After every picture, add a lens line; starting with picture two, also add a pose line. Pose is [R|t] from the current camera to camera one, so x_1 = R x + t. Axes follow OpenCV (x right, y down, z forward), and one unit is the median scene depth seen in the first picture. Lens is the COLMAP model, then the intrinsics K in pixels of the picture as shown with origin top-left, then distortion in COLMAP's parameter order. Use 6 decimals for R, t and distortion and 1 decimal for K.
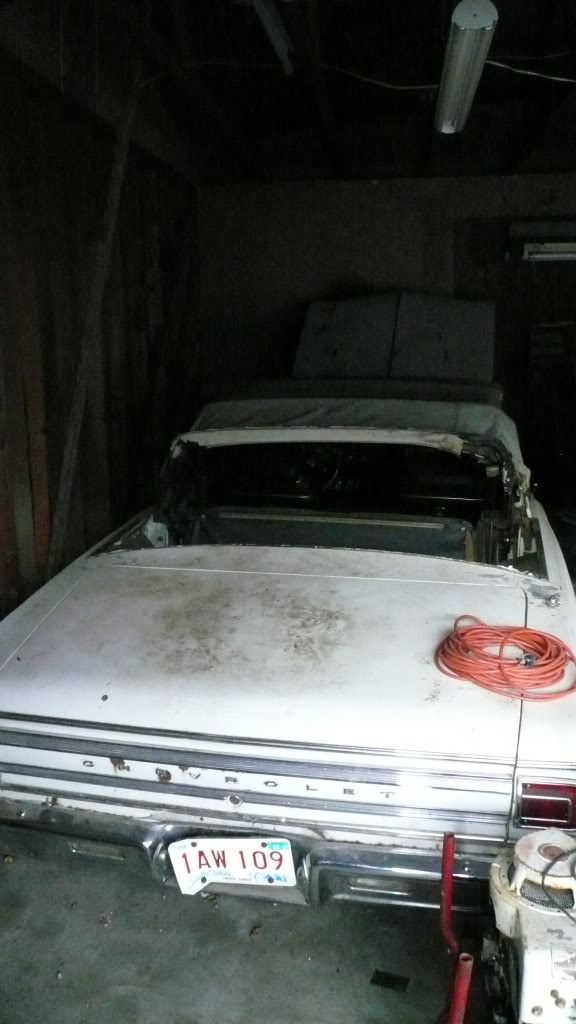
lens RADIAL K [[872.5, 0, 288.0], [0, 872.5, 512.0], [0, 0, 1]] dist [-0.146430, 0.152348]
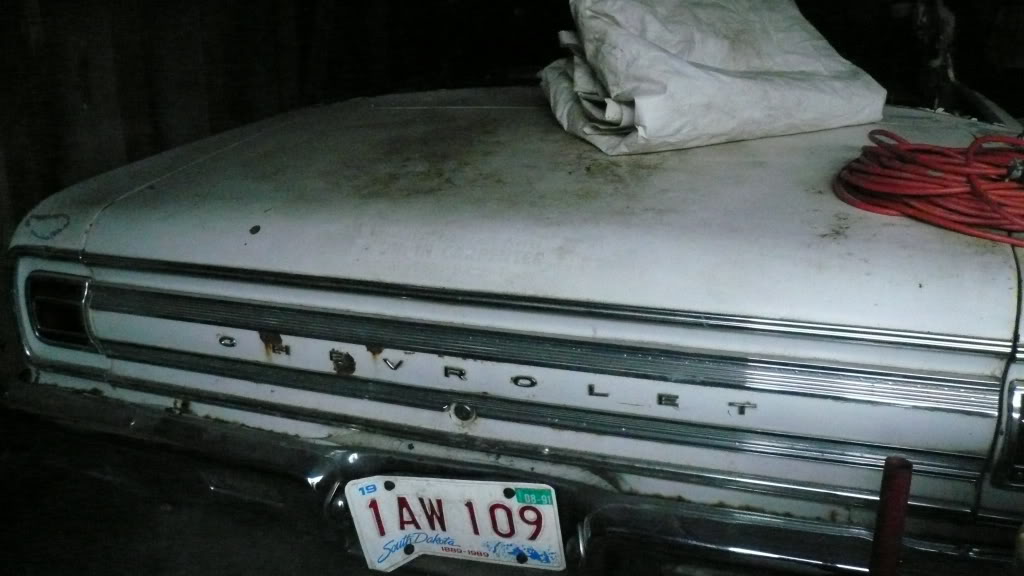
lens RADIAL K [[872.5, 0, 512.0], [0, 872.5, 288.0], [0, 0, 1]] dist [-0.146430, 0.152348]
pose [[0.991074, 0.040077, -0.127147, 0.039060], [-0.030353, 0.996529, 0.077516, 0.208821], [0.129812, -0.072965, 0.988850, 0.446986]]
